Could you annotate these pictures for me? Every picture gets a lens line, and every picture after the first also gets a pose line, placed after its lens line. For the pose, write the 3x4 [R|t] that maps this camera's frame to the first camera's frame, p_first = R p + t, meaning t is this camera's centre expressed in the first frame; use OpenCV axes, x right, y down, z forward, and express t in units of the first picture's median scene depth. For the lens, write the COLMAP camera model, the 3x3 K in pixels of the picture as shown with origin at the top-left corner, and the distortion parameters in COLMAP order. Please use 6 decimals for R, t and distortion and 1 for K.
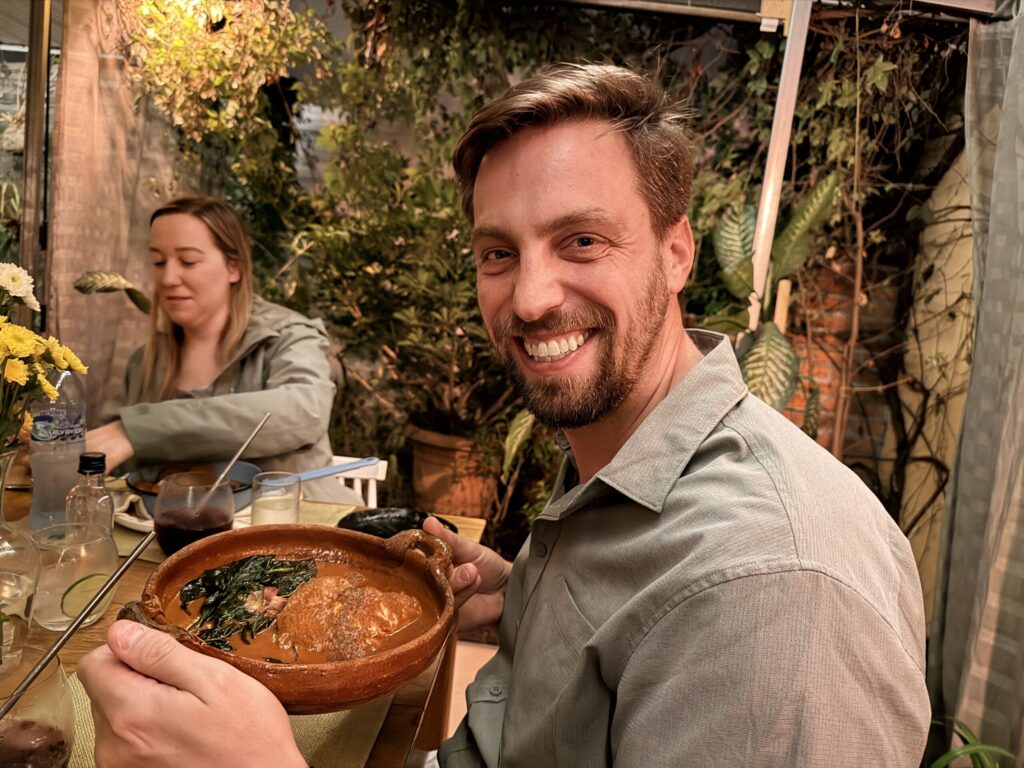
lens RADIAL K [[665.0, 0, 512.0], [0, 665.0, 384.0], [0, 0, 1]] dist [-0.027945, 0.001873]
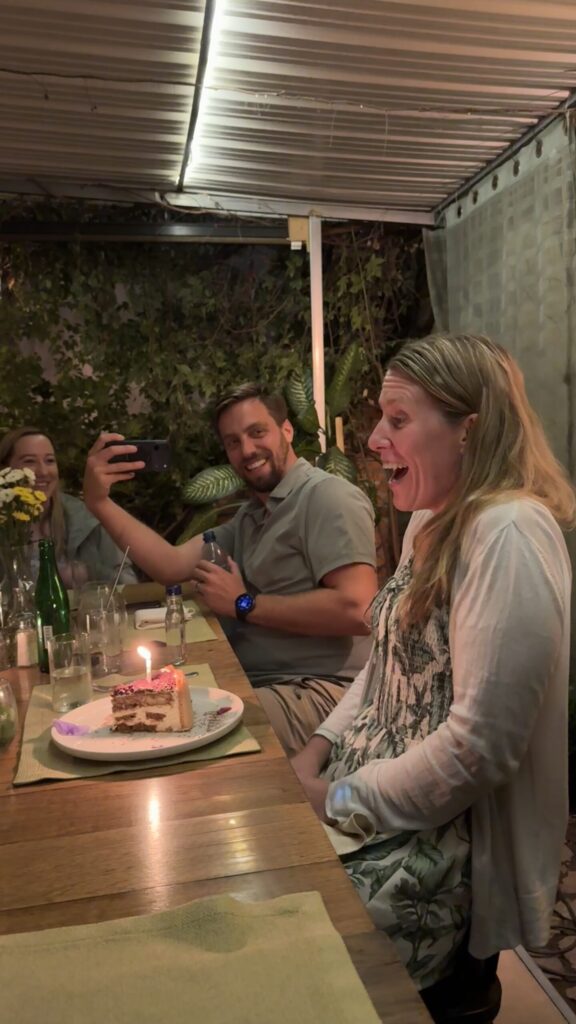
lens RADIAL K [[731.8, 0, 288.0], [0, 731.8, 512.0], [0, 0, 1]] dist [-0.000183, 0.000029]
pose [[0.947050, -0.177740, 0.267402, -0.151845], [0.188538, 0.981951, -0.015044, 0.049568], [-0.259902, 0.064663, 0.963468, -0.478282]]
